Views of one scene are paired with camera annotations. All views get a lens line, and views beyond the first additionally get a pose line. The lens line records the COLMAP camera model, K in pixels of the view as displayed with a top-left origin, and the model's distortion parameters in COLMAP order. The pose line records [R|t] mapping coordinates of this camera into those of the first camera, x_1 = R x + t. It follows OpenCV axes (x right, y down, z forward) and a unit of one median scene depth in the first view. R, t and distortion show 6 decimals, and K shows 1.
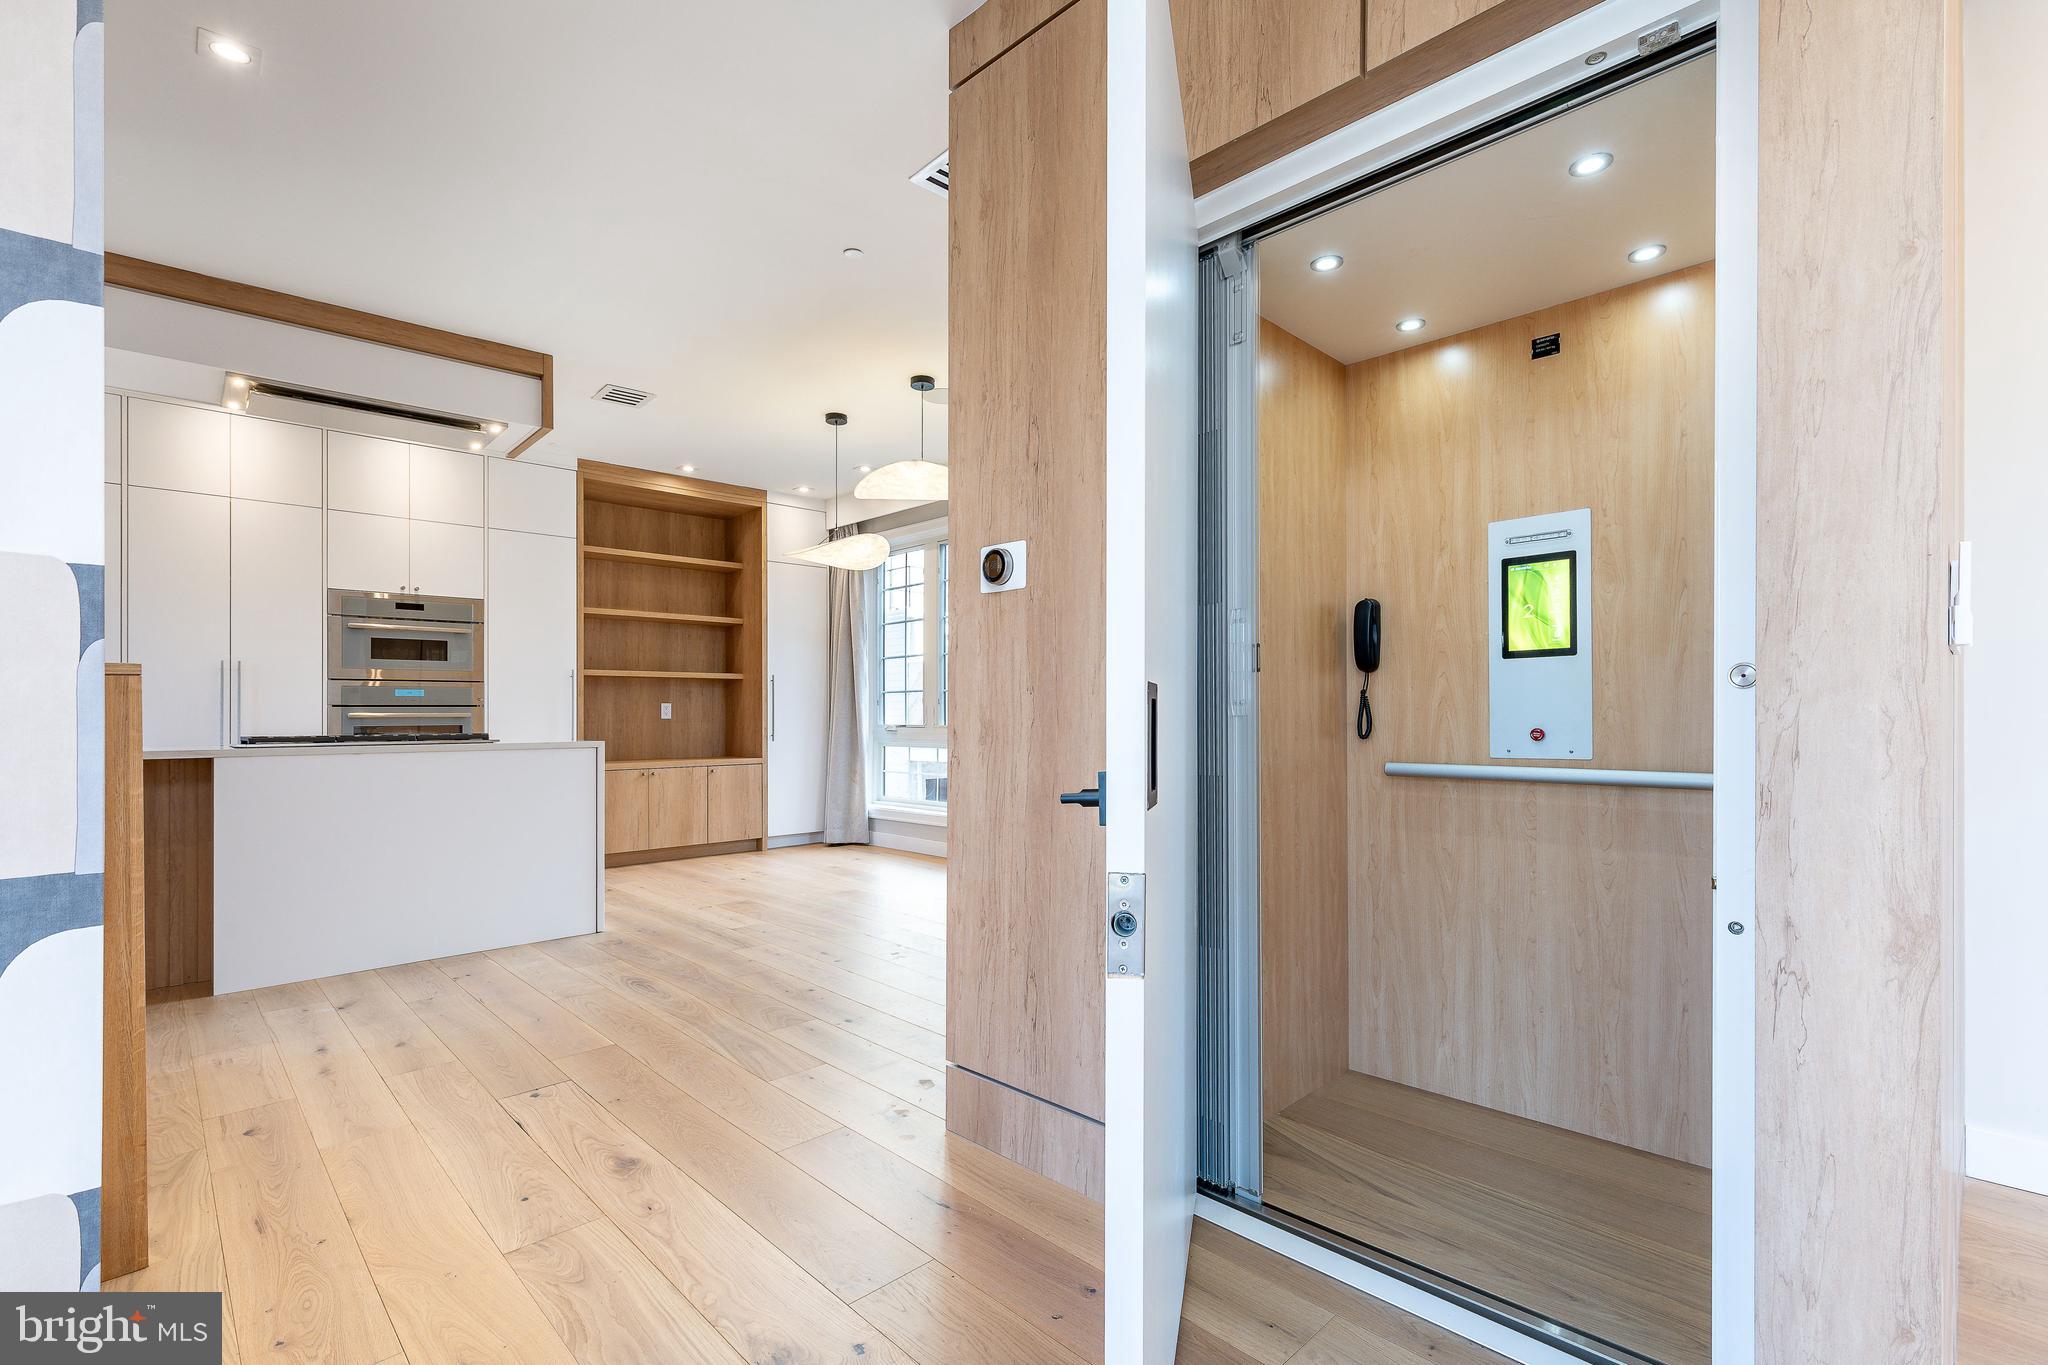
lens RADIAL K [[925.8, 0, 1081.8], [0, 925.8, 696.2], [0, 0, 1]] dist [0.004117, -0.000635]
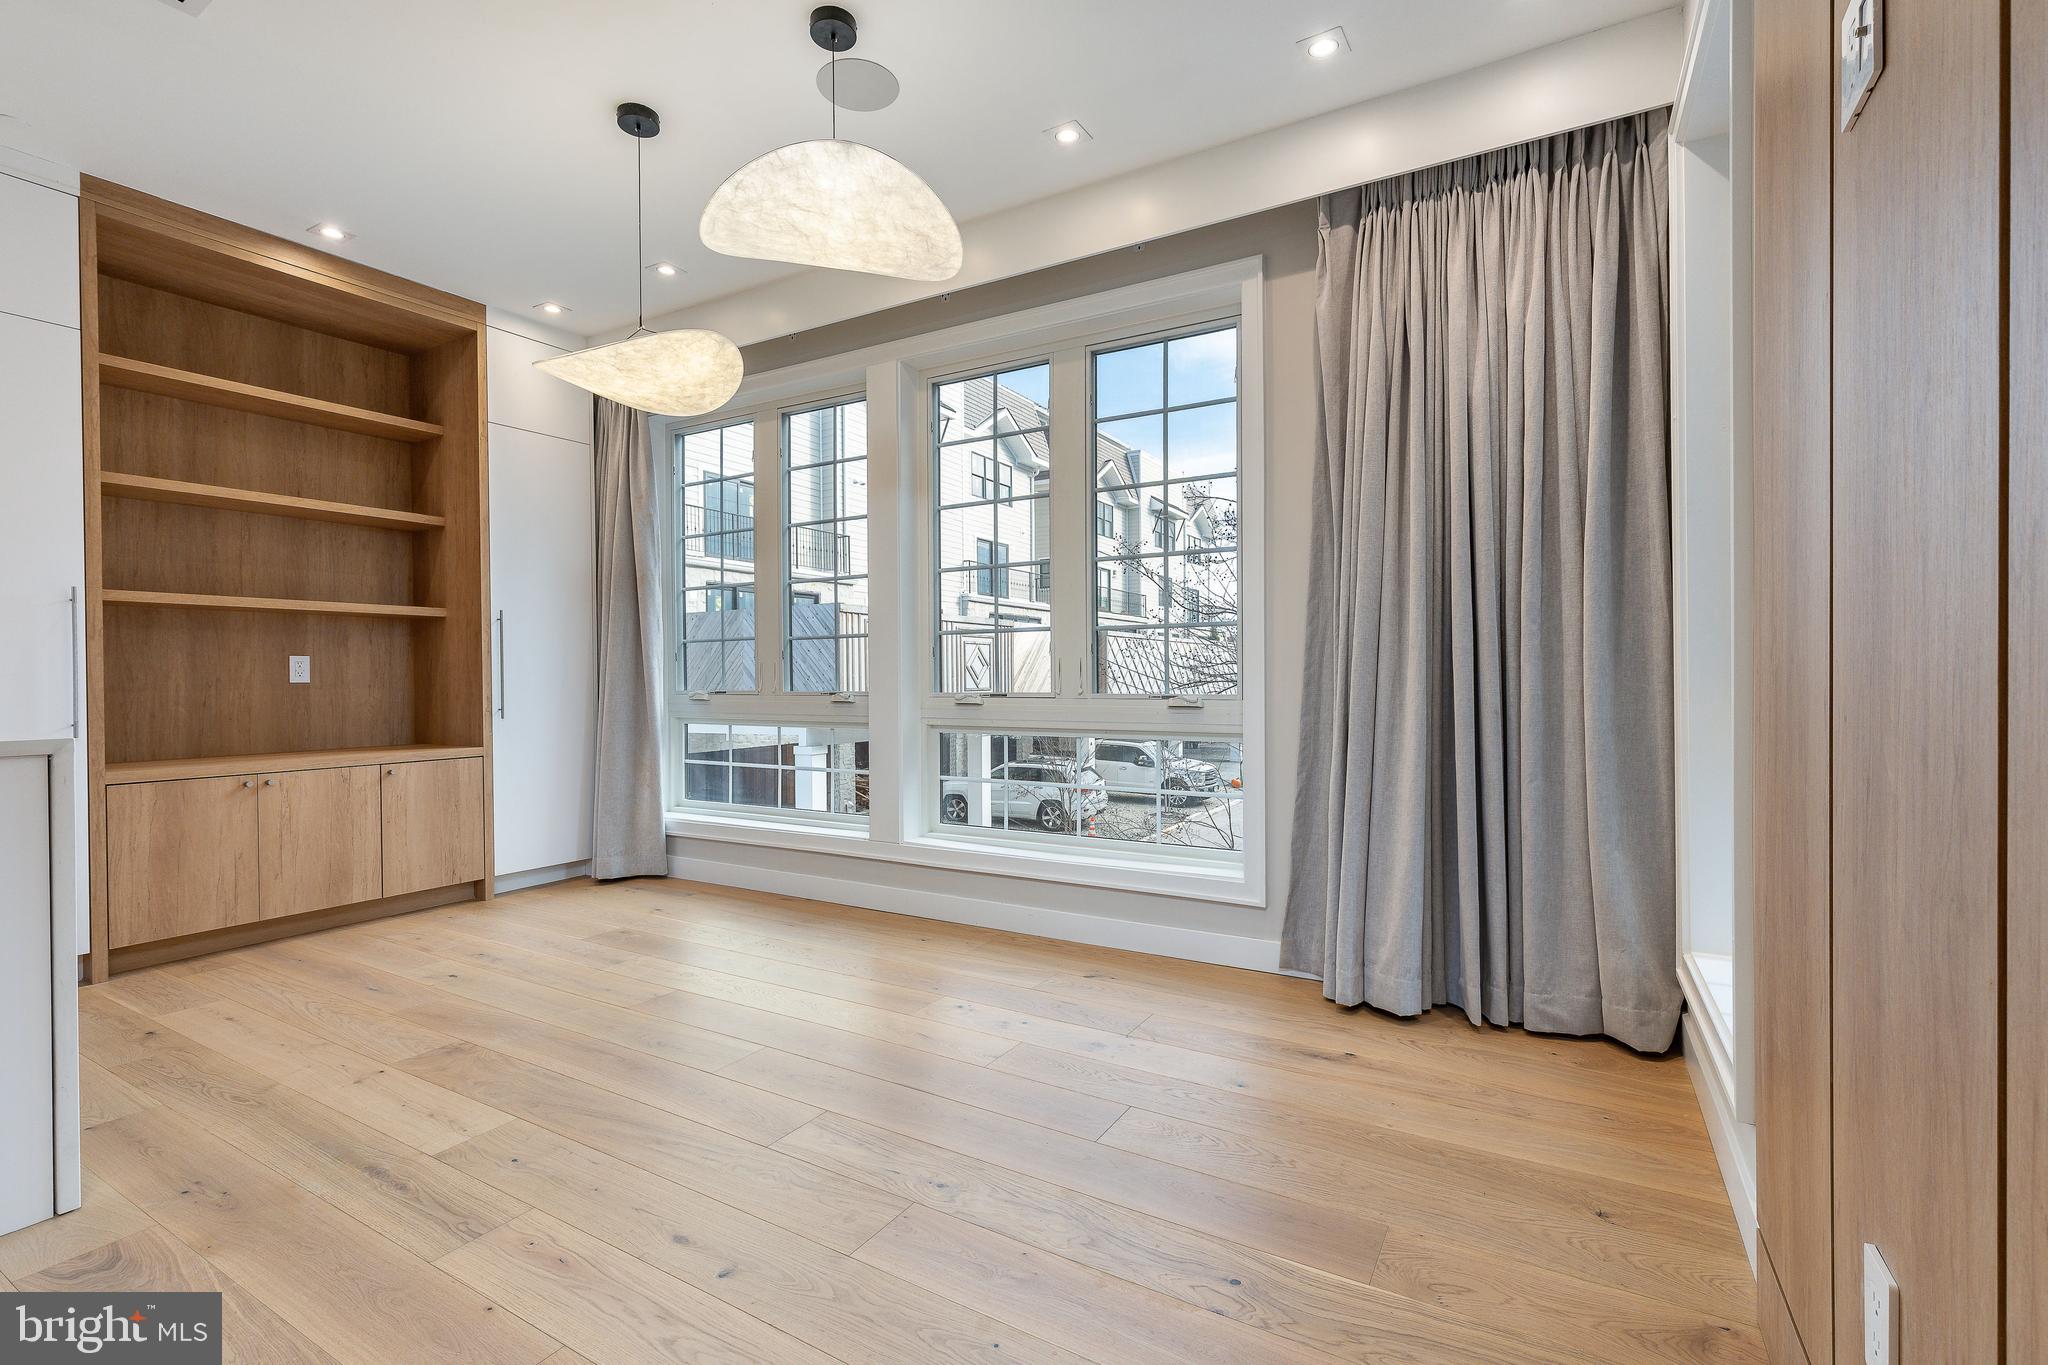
lens RADIAL K [[925.8, 0, 1042.1], [0, 925.8, 676.7], [0, 0, 1]] dist [0.004117, -0.000635]
pose [[0.974368, -0.003369, 0.224933, -0.139201], [-0.000877, 0.999823, 0.018776, 0.010142], [-0.224957, -0.018492, 0.974193, 0.364953]]
